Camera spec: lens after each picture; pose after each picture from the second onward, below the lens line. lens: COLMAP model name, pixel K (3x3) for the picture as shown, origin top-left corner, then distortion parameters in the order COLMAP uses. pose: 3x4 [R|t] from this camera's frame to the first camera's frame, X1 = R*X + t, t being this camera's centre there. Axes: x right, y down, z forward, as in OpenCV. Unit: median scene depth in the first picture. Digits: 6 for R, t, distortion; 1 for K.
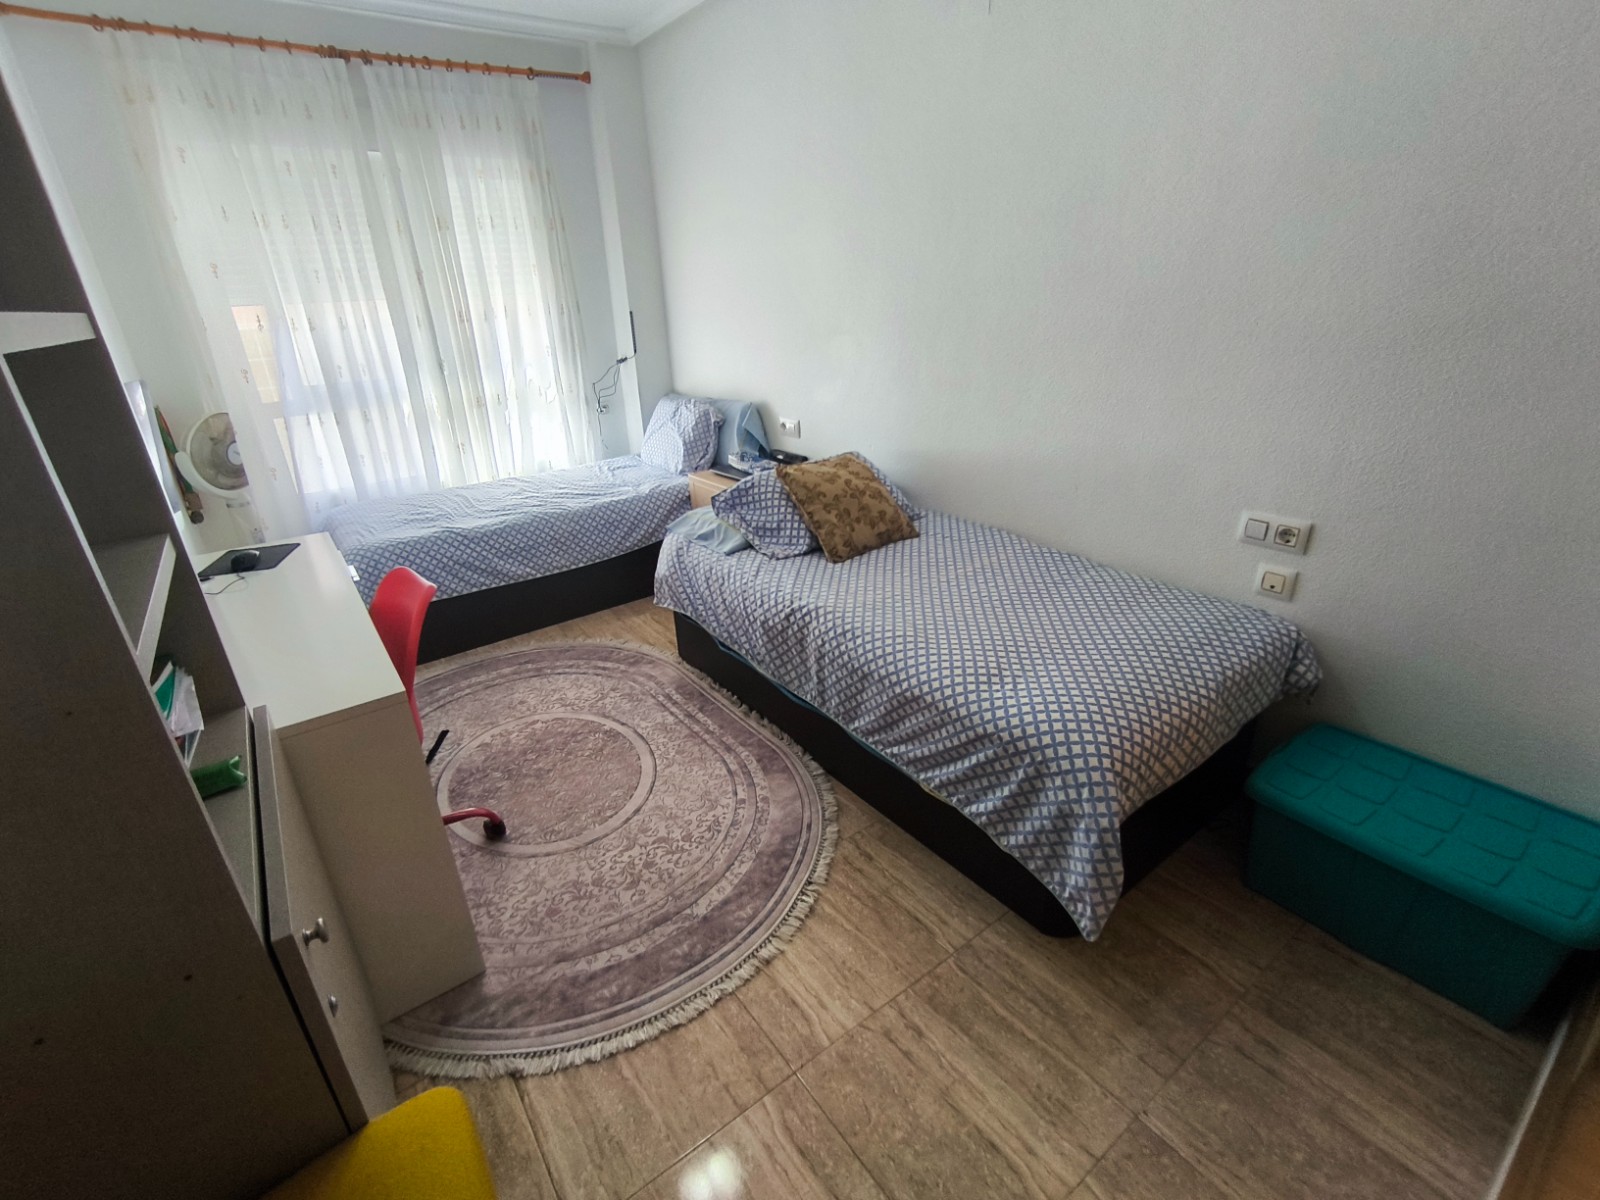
lens RADIAL K [[730.3, 0, 784.4], [0, 730.3, 600.6], [0, 0, 1]] dist [-0.021391, 0.012770]
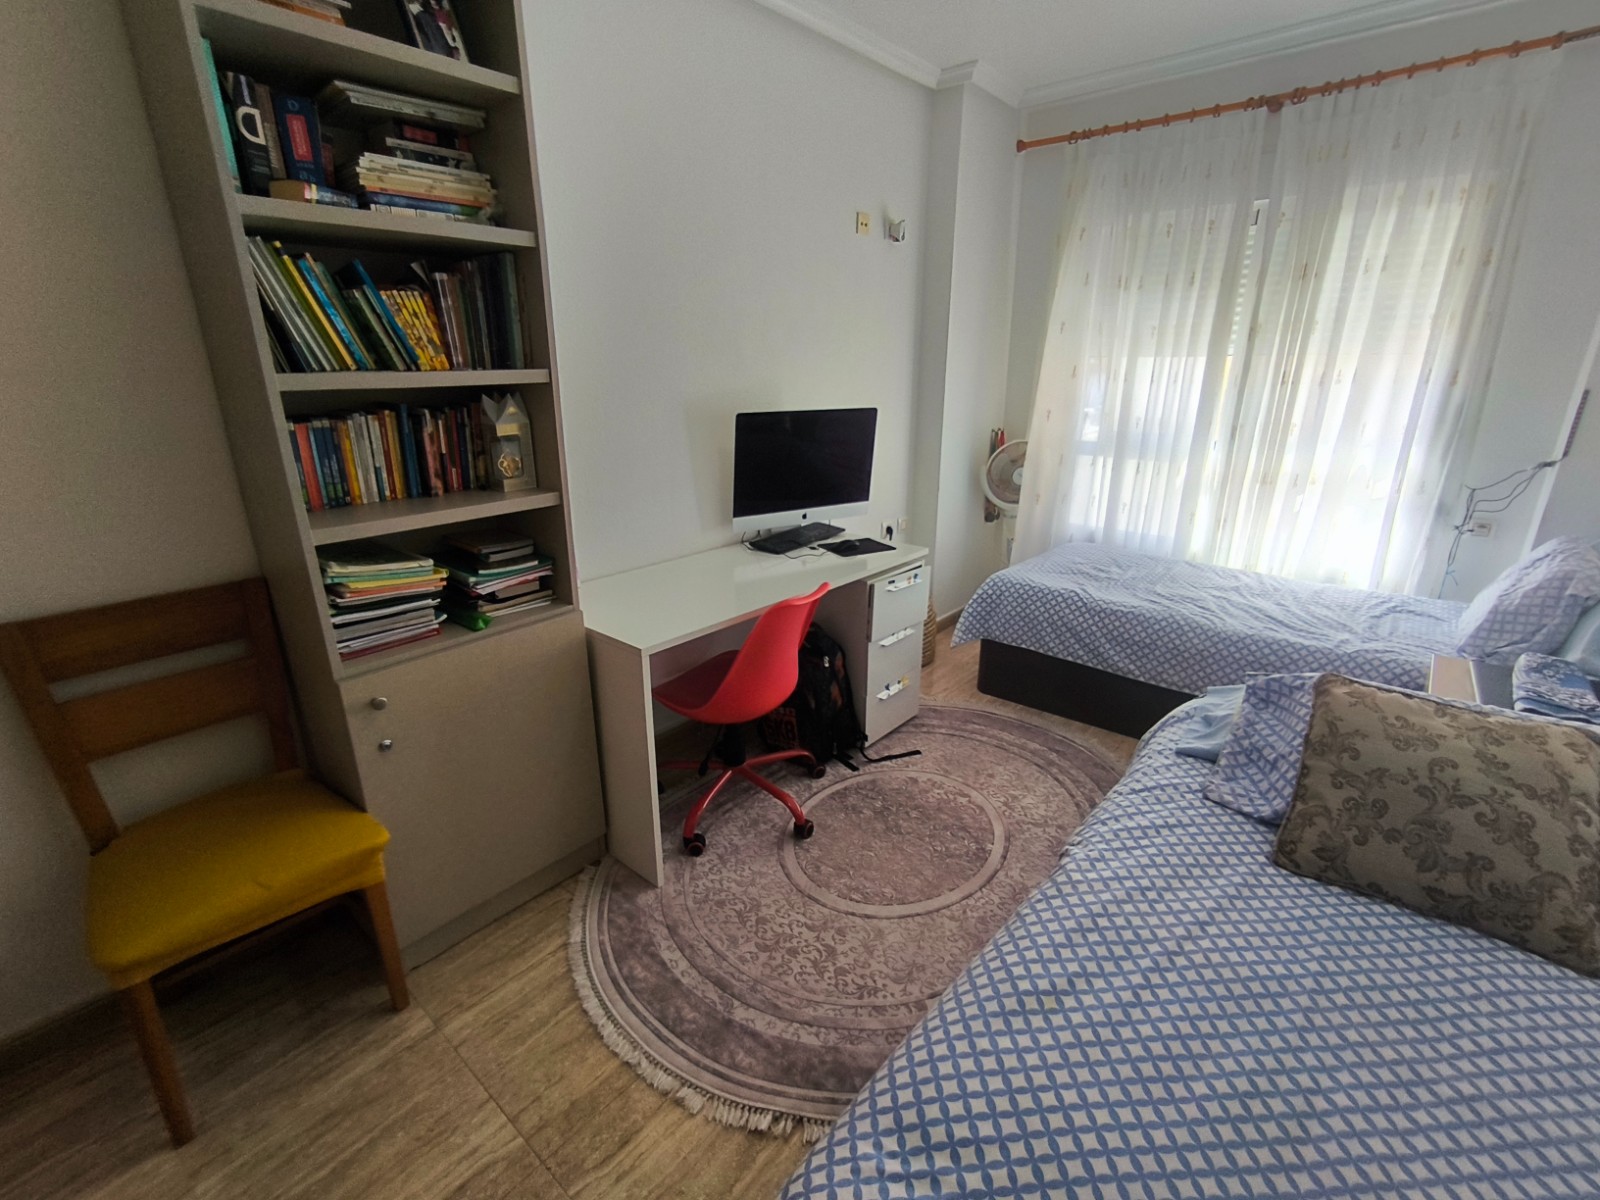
lens RADIAL K [[730.3, 0, 793.8], [0, 730.3, 593.1], [0, 0, 1]] dist [-0.021391, 0.012770]
pose [[0.230052, 0.339984, -0.911859, 0.330835], [-0.389521, 0.890830, 0.233871, -0.175584], [0.891824, 0.301386, 0.337368, 0.343682]]
